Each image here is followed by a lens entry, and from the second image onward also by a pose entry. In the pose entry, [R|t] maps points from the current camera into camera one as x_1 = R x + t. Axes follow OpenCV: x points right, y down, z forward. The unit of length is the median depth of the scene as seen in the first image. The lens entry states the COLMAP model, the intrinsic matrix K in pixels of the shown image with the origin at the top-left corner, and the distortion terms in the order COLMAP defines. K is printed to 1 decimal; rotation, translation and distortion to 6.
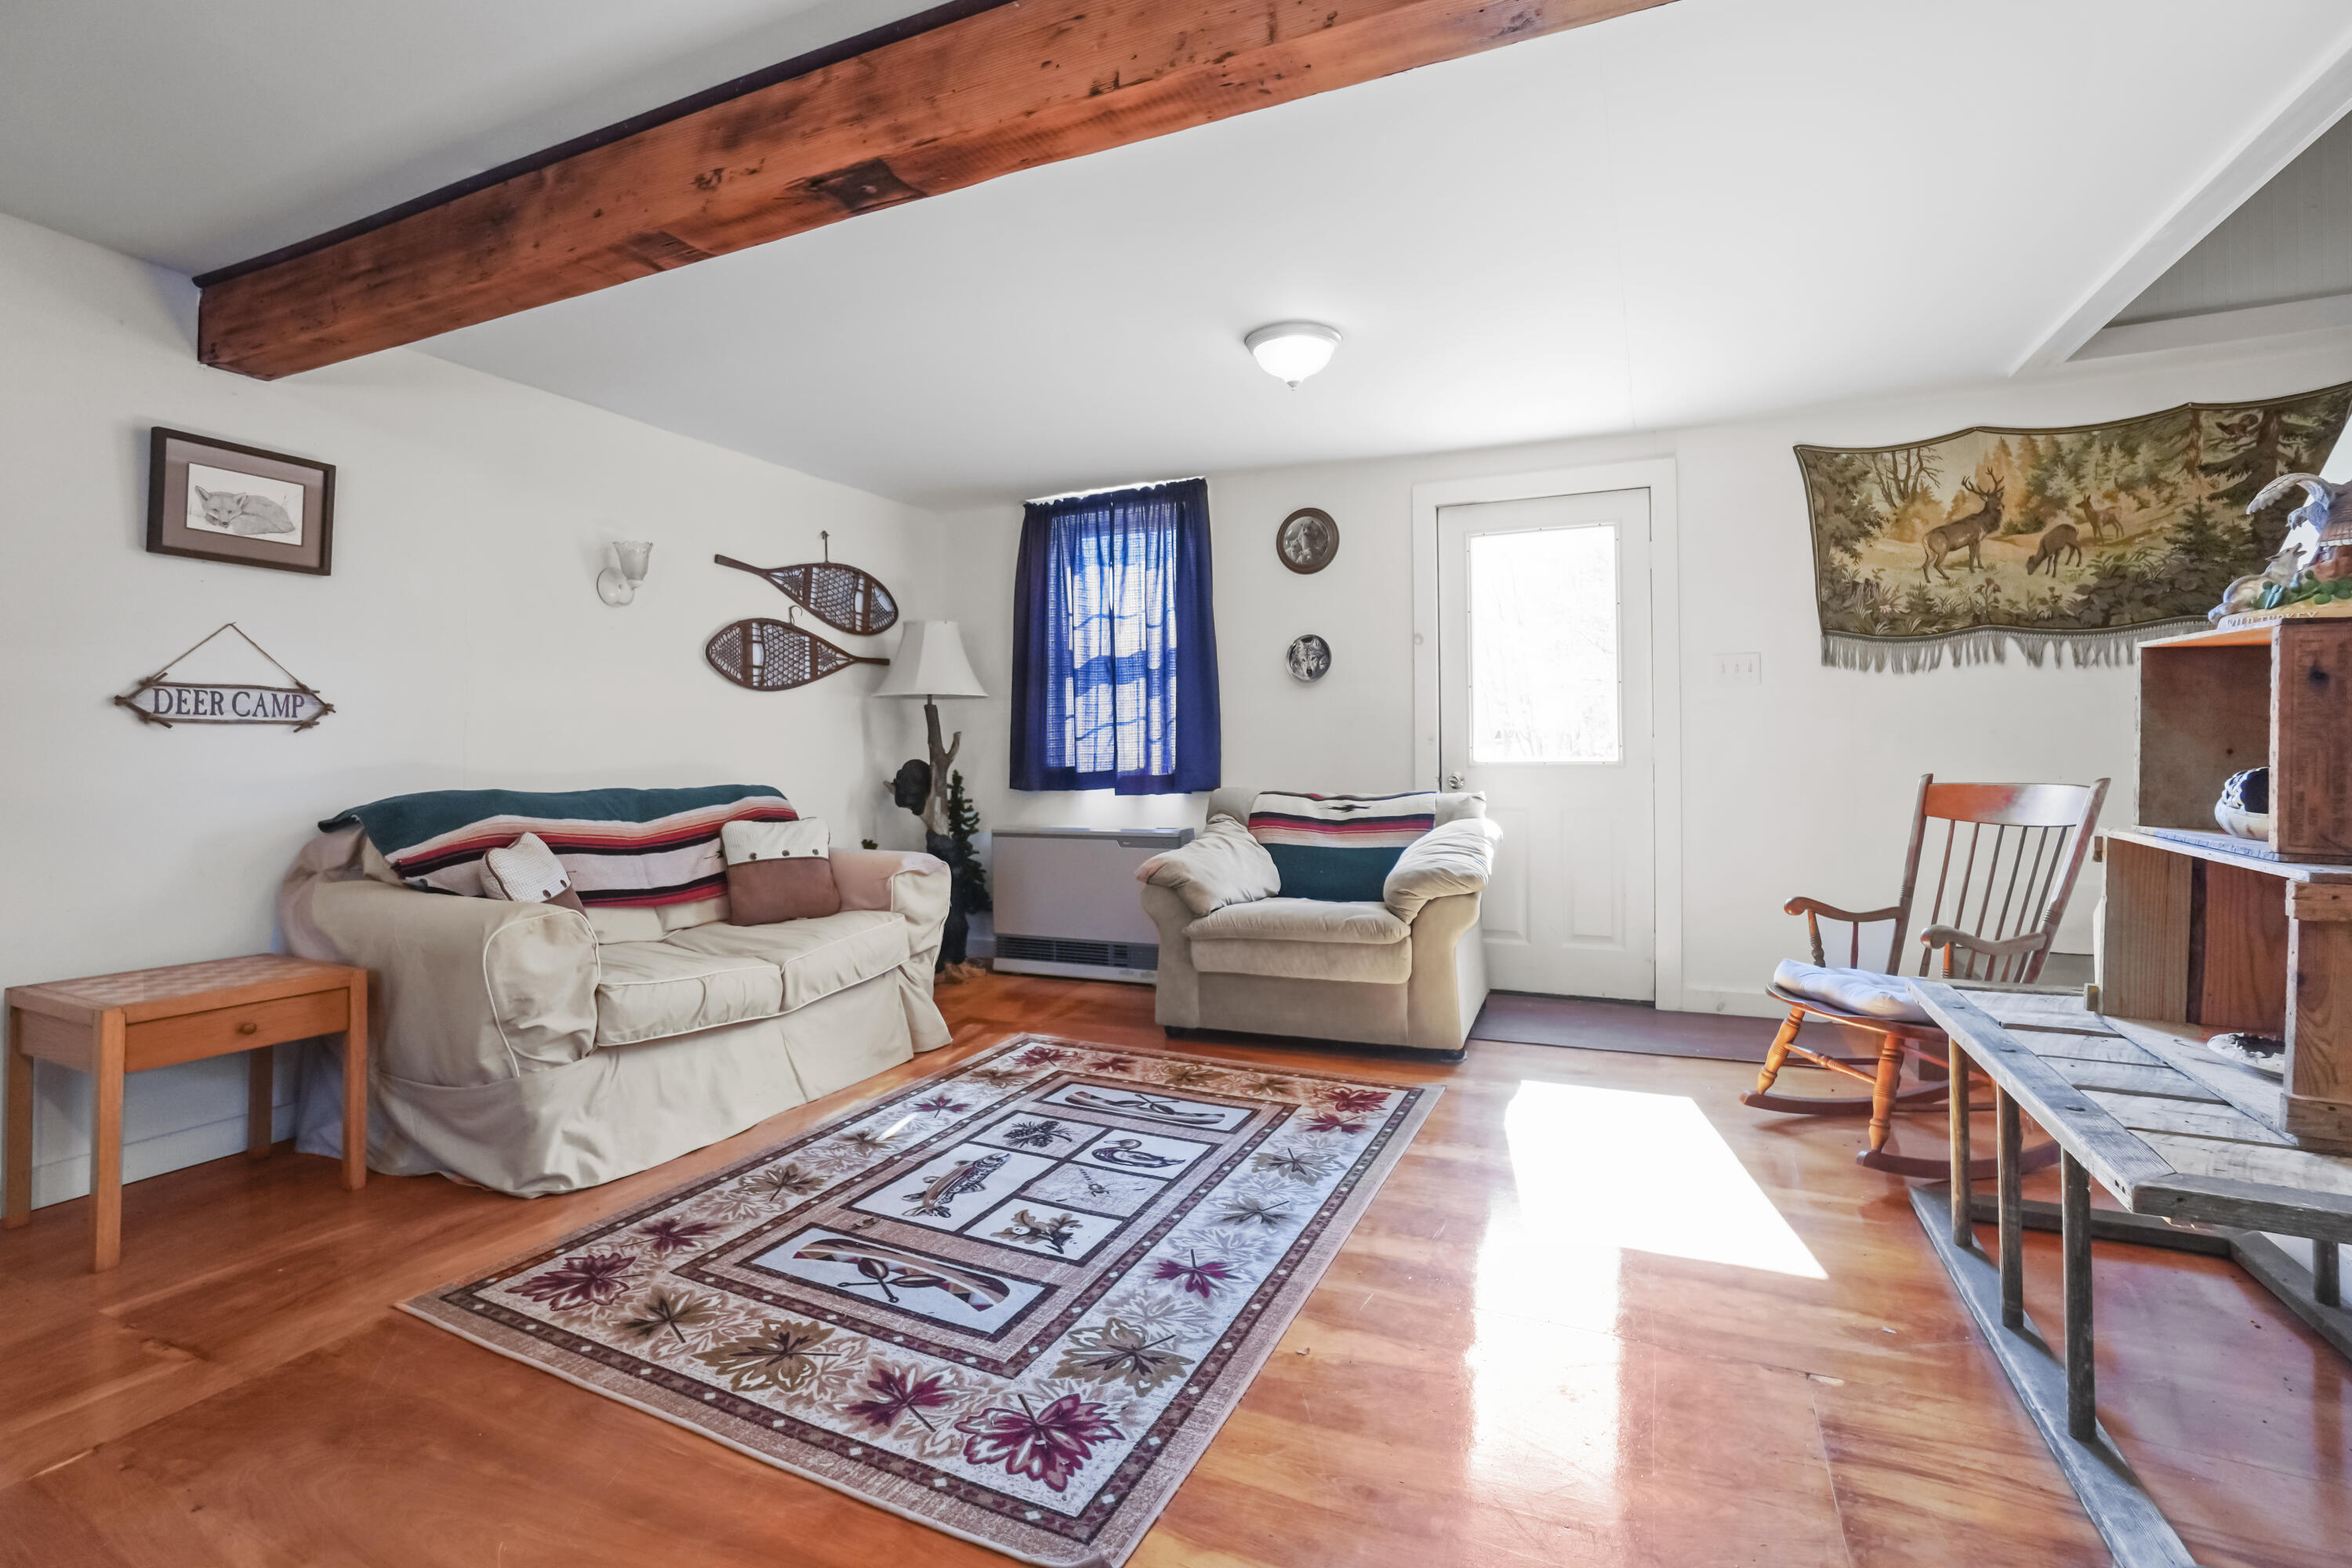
lens RADIAL K [[1065.5, 0, 1191.4], [0, 1065.5, 737.8], [0, 0, 1]] dist [-0.036059, 0.007735]
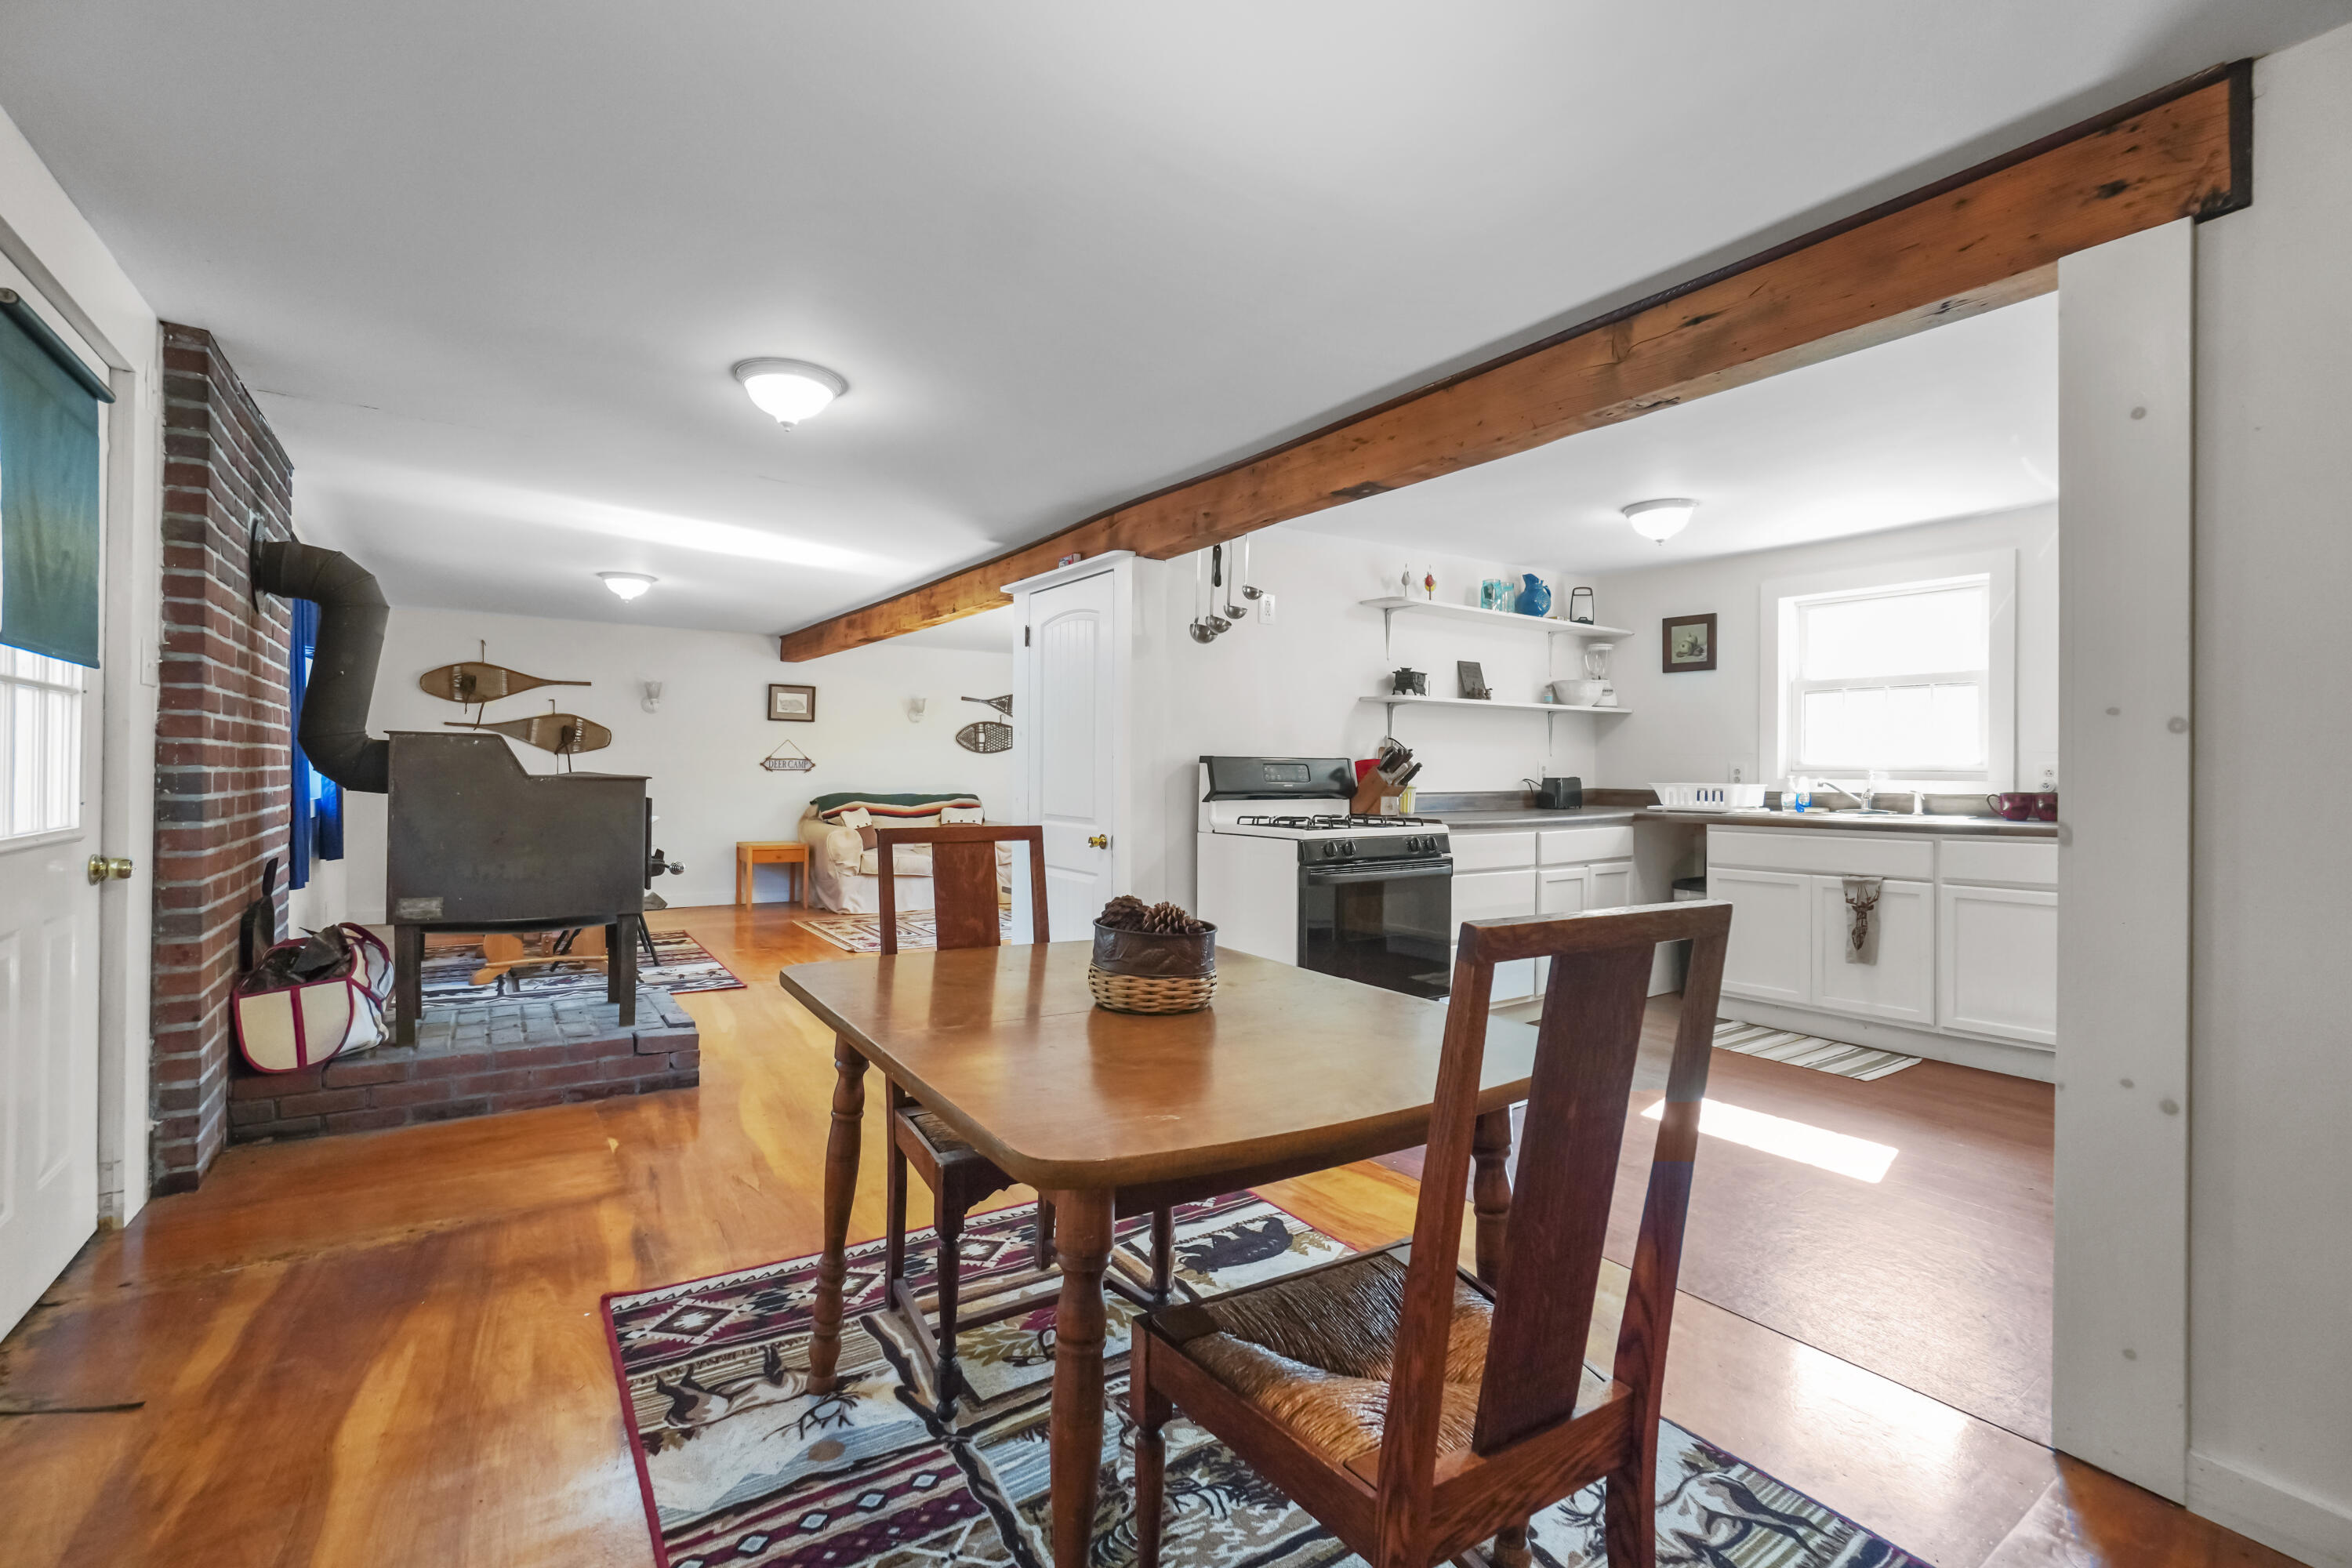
lens RADIAL K [[1065.5, 0, 1191.0], [0, 1065.5, 766.0], [0, 0, 1]] dist [-0.036059, 0.007735]
pose [[0.858579, 0.013405, -0.512506, 1.849720], [-0.008043, 0.999887, 0.012678, -0.078601], [0.512618, -0.006763, 0.858590, -1.196980]]
